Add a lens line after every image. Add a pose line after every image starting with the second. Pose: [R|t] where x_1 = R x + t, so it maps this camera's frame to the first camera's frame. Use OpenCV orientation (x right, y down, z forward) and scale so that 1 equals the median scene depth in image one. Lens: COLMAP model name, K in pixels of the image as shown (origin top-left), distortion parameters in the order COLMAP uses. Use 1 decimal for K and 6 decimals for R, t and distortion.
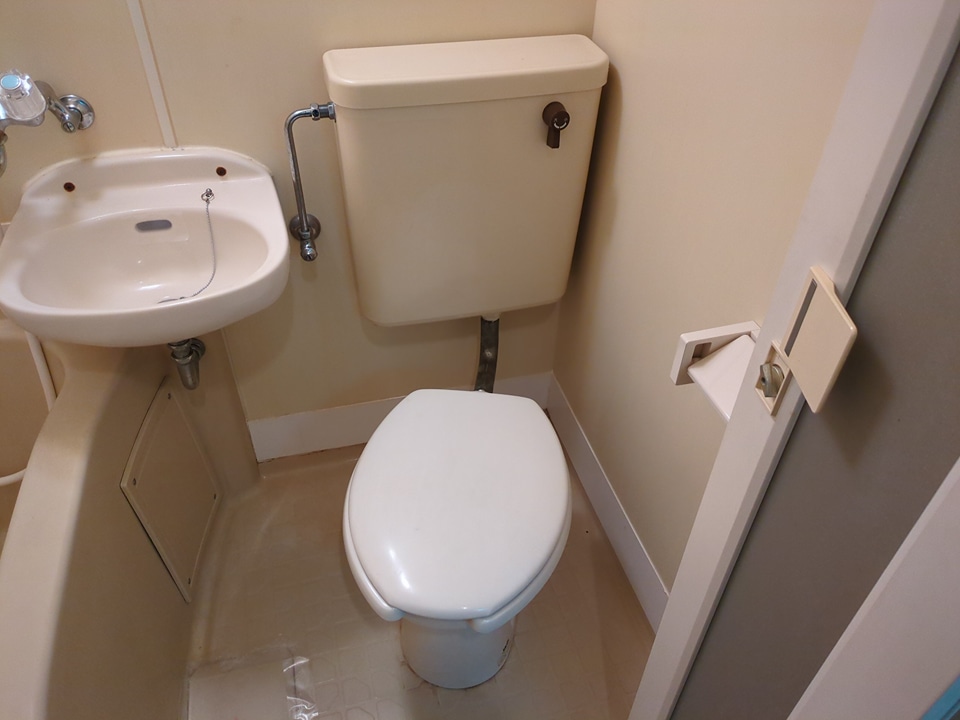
lens RADIAL K [[715.2, 0, 478.4], [0, 715.2, 366.5], [0, 0, 1]] dist [0.026319, -0.016215]
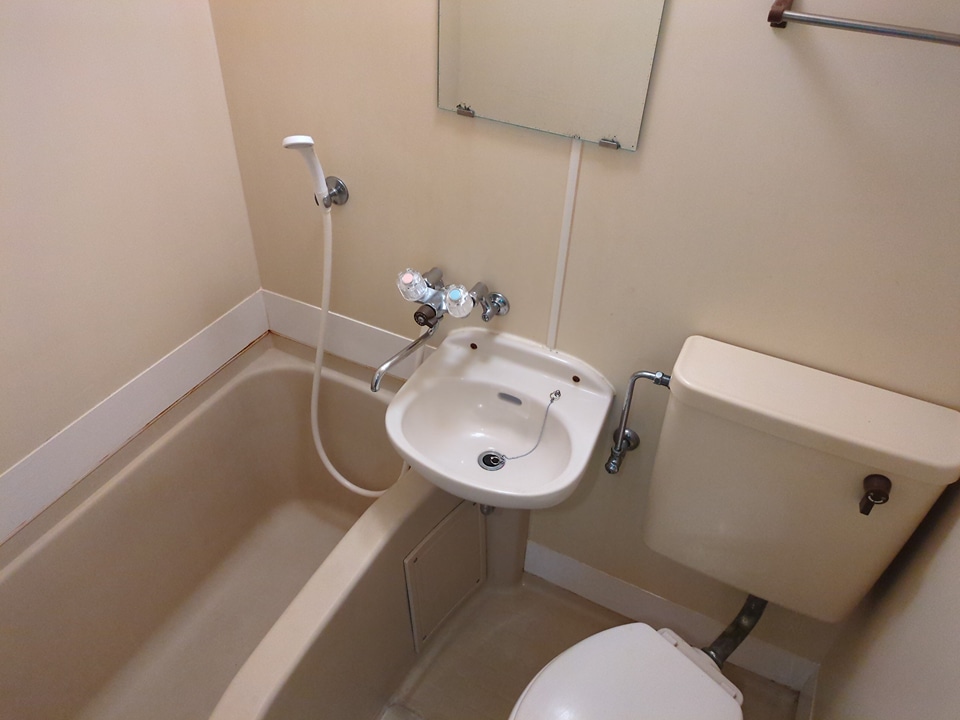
lens RADIAL K [[715.2, 0, 472.5], [0, 715.2, 353.5], [0, 0, 1]] dist [0.026319, -0.016215]
pose [[0.742255, 0.416844, -0.524689, 0.133064], [-0.442376, 0.892926, 0.083583, -0.341557], [0.503349, 0.170070, 0.847181, -0.125879]]
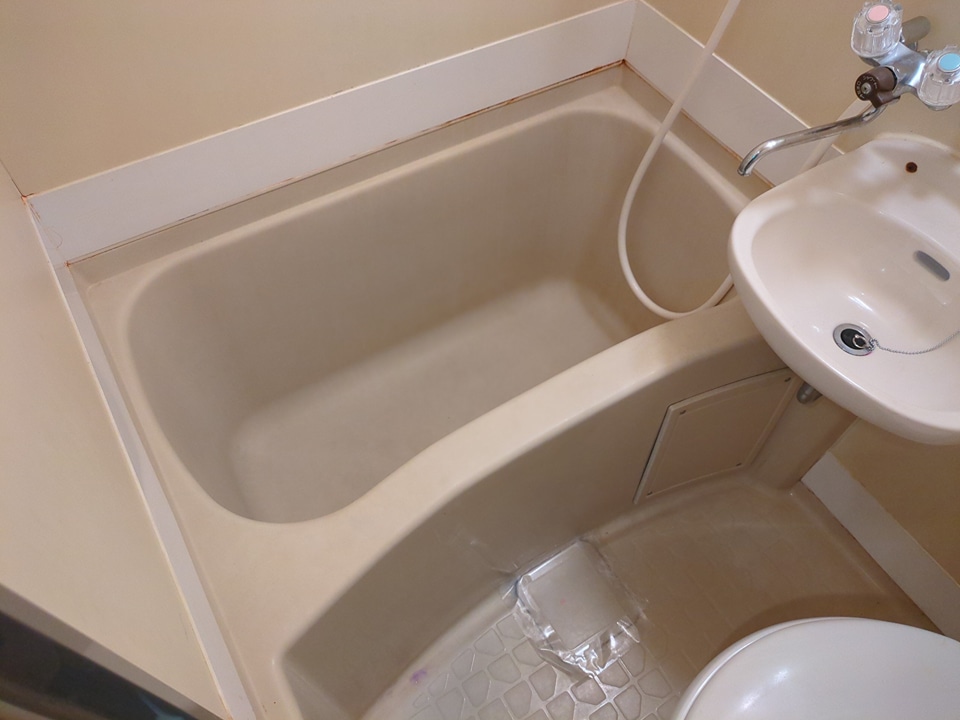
lens RADIAL K [[715.2, 0, 489.5], [0, 715.2, 357.8], [0, 0, 1]] dist [0.026319, -0.016215]
pose [[0.291180, 0.784611, -0.547357, -0.065860], [-0.645117, 0.583528, 0.493274, -0.212488], [0.706427, 0.209478, 0.676077, 0.110684]]
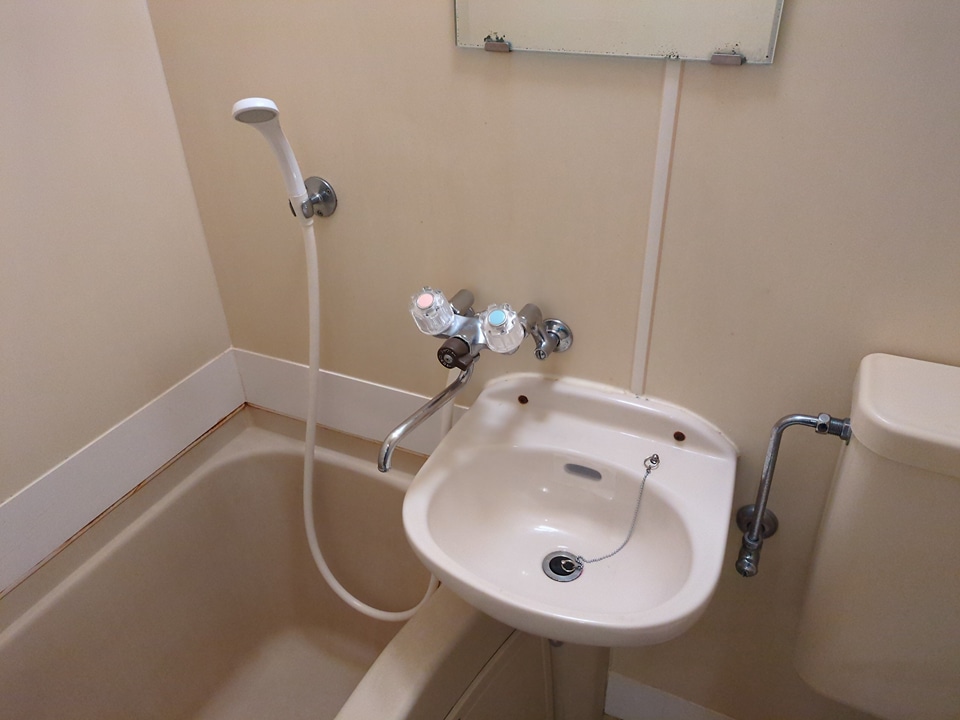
lens RADIAL K [[715.2, 0, 482.4], [0, 715.2, 356.9], [0, 0, 1]] dist [0.026319, -0.016215]
pose [[0.759861, 0.309633, -0.571610, -0.088618], [-0.386853, 0.922022, -0.014810, -0.261919], [0.522451, 0.232383, 0.820392, 0.186958]]
